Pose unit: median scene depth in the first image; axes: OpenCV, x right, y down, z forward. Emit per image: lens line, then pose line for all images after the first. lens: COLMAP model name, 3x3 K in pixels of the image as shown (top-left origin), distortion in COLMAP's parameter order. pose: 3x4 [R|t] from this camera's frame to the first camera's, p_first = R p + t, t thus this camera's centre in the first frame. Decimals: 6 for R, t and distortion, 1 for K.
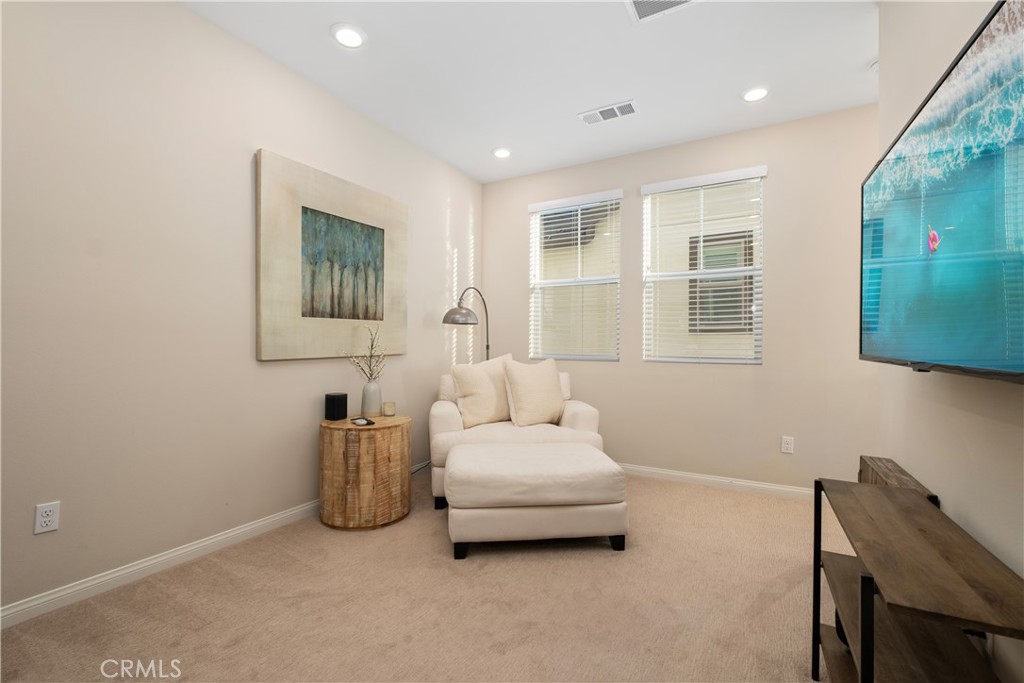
lens RADIAL K [[447.5, 0, 506.4], [0, 447.5, 338.5], [0, 0, 1]] dist [-0.007669, -0.000178]
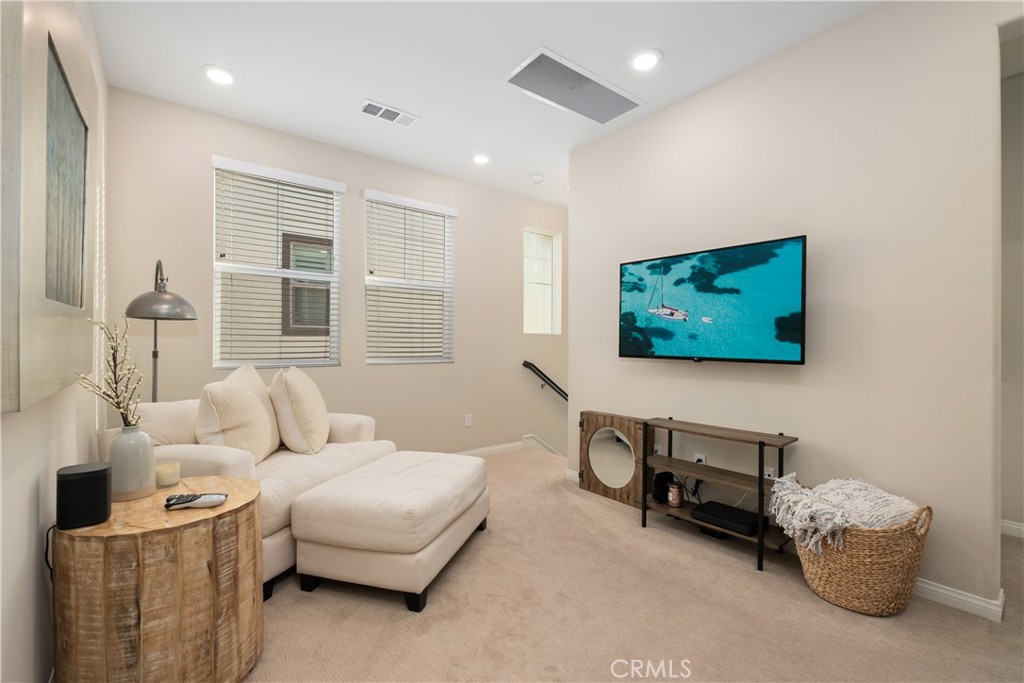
lens RADIAL K [[447.5, 0, 506.5], [0, 447.5, 344.4], [0, 0, 1]] dist [-0.007669, -0.000178]
pose [[0.367262, -0.004917, 0.930104, -0.723237], [-0.013858, 0.999846, 0.010758, -0.015099], [-0.930014, -0.016840, 0.367138, 0.481660]]
